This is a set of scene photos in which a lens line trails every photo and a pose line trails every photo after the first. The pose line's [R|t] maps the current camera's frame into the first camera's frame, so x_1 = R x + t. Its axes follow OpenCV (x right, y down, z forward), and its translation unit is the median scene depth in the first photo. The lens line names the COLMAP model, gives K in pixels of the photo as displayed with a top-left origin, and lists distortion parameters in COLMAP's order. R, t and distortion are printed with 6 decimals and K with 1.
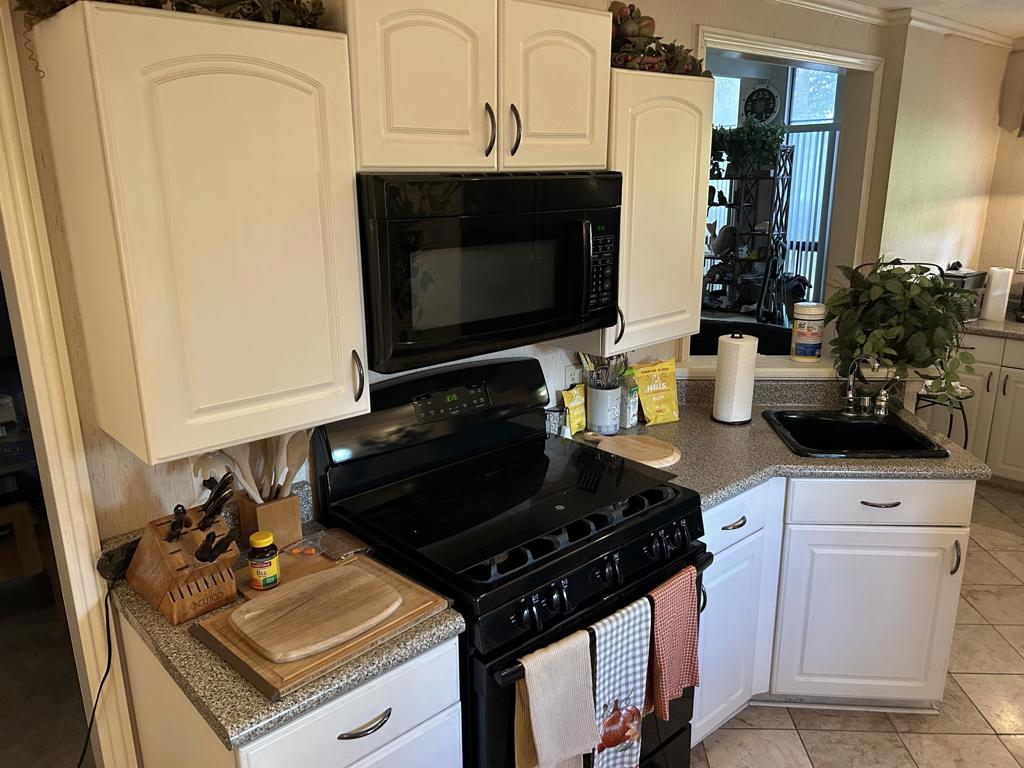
lens RADIAL K [[773.3, 0, 515.9], [0, 773.3, 392.3], [0, 0, 1]] dist [0.016287, -0.002319]
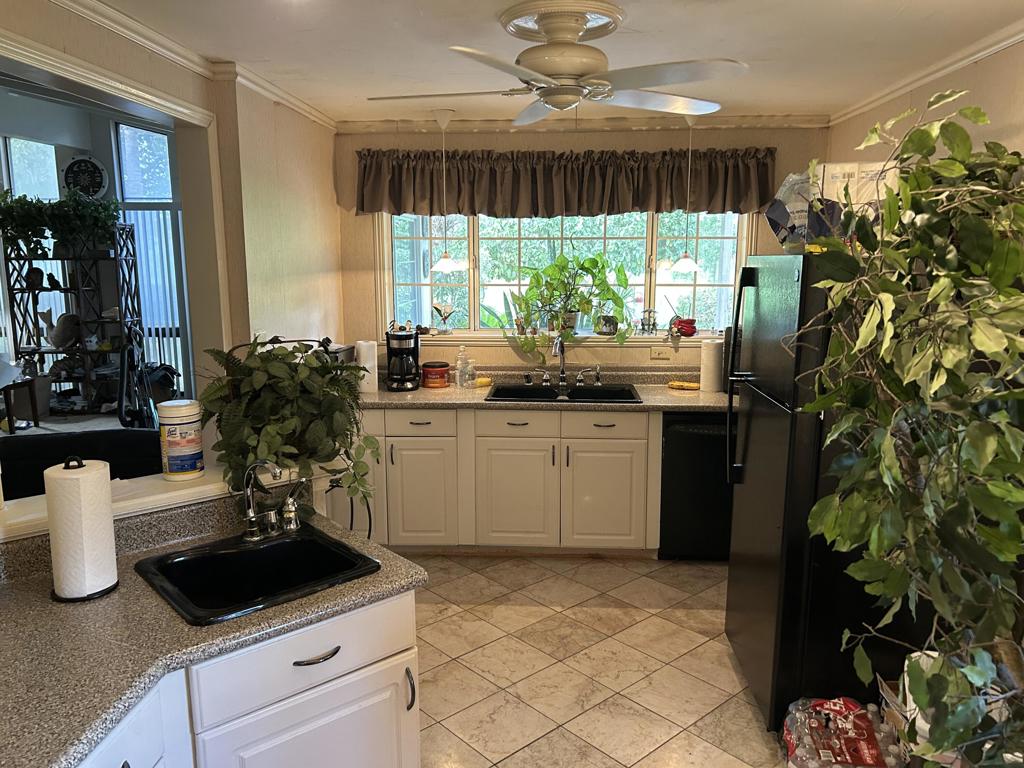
lens RADIAL K [[773.3, 0, 515.9], [0, 773.3, 392.3], [0, 0, 1]] dist [0.016287, -0.002319]
pose [[0.714958, -0.111874, 0.690158, 0.079344], [0.186198, 0.981934, -0.033718, -0.030709], [-0.673917, 0.152613, 0.722872, 0.194457]]
